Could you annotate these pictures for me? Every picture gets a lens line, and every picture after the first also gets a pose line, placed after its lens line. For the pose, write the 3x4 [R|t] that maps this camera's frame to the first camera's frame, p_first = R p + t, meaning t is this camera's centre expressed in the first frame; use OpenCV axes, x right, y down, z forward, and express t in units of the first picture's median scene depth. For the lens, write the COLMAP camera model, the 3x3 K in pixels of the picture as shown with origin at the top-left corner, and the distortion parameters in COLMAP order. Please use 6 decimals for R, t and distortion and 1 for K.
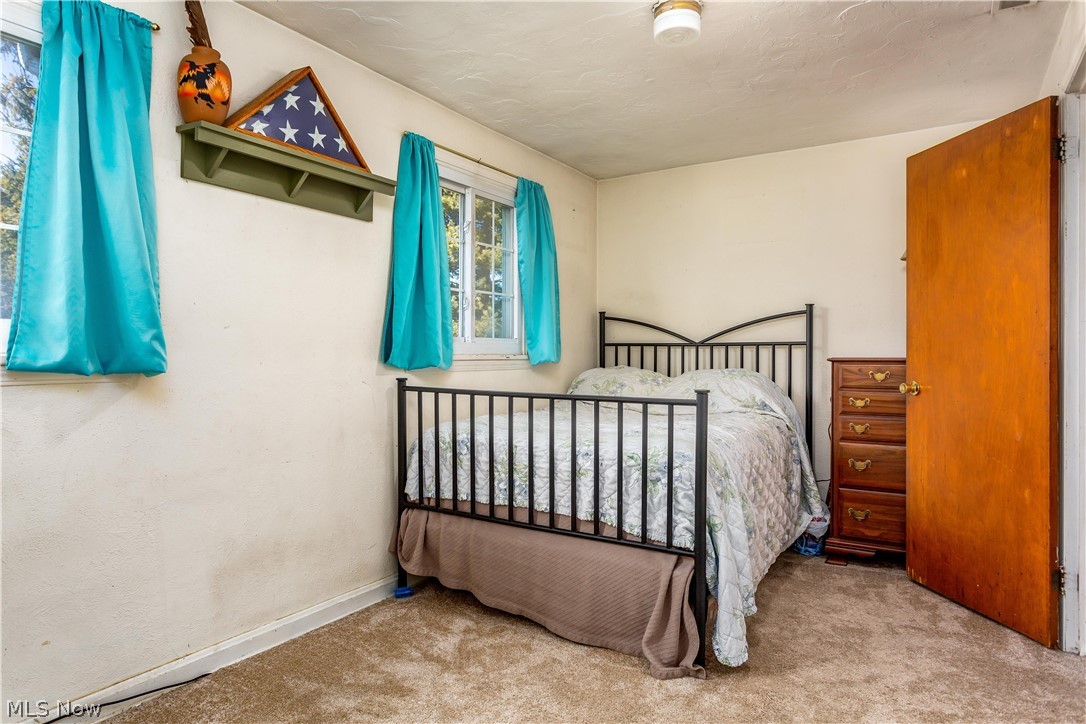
lens RADIAL K [[636.7, 0, 540.9], [0, 636.7, 360.4], [0, 0, 1]] dist [-0.015729, 0.006092]
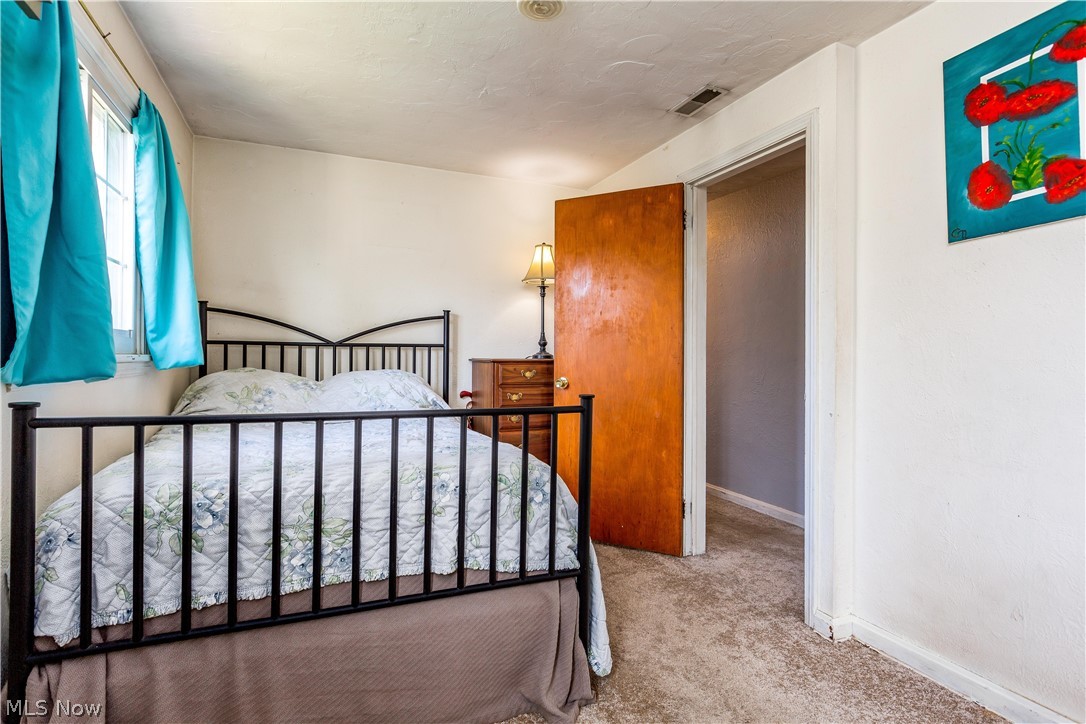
lens RADIAL K [[526.3, 0, 538.4], [0, 526.3, 355.9], [0, 0, 1]] dist [0.000330, -0.000320]
pose [[0.588193, 0.004078, 0.808710, -0.326243], [0.001154, 0.999982, -0.005882, -0.005073], [-0.808720, 0.004393, 0.588178, 0.464368]]
